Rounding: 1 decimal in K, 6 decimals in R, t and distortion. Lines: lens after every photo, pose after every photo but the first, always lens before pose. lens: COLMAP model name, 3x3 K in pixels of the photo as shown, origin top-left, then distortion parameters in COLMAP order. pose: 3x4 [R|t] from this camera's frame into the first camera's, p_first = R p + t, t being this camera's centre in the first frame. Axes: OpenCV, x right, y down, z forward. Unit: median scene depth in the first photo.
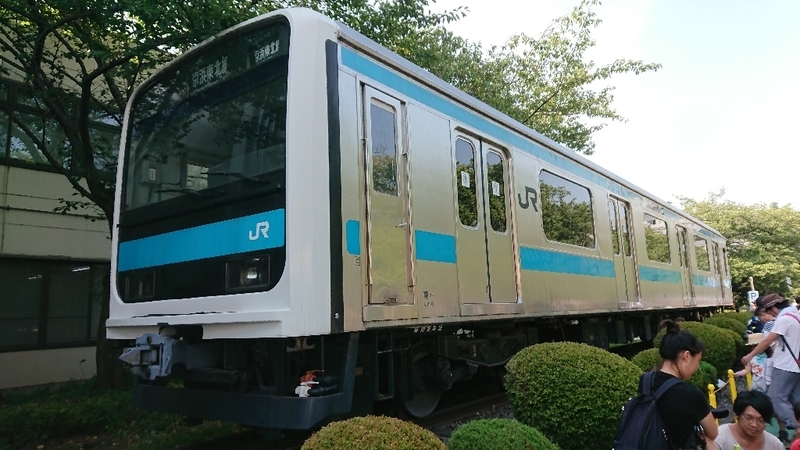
lens RADIAL K [[531.7, 0, 396.5], [0, 531.7, 222.7], [0, 0, 1]] dist [0.208240, -0.307115]
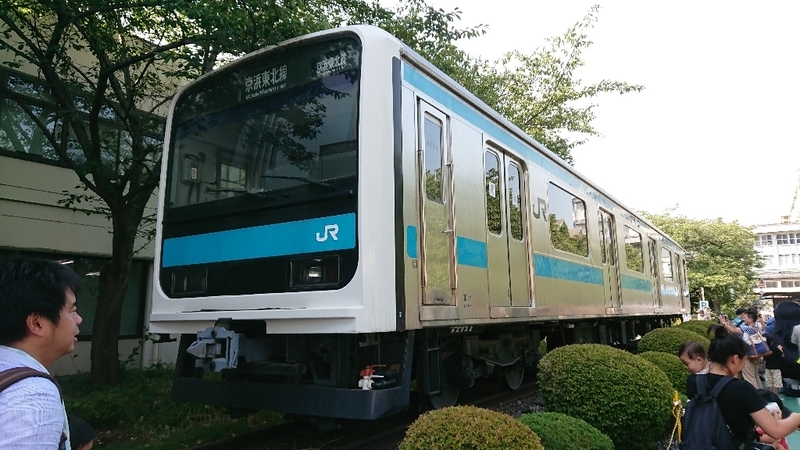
lens RADIAL K [[531.7, 0, 396.5], [0, 531.7, 222.7], [0, 0, 1]] dist [0.208240, -0.307115]
pose [[0.996282, 0.033634, 0.079320, -0.162868], [-0.033315, 0.999431, -0.005332, -0.003369], [-0.079454, 0.002669, 0.996835, -0.053029]]
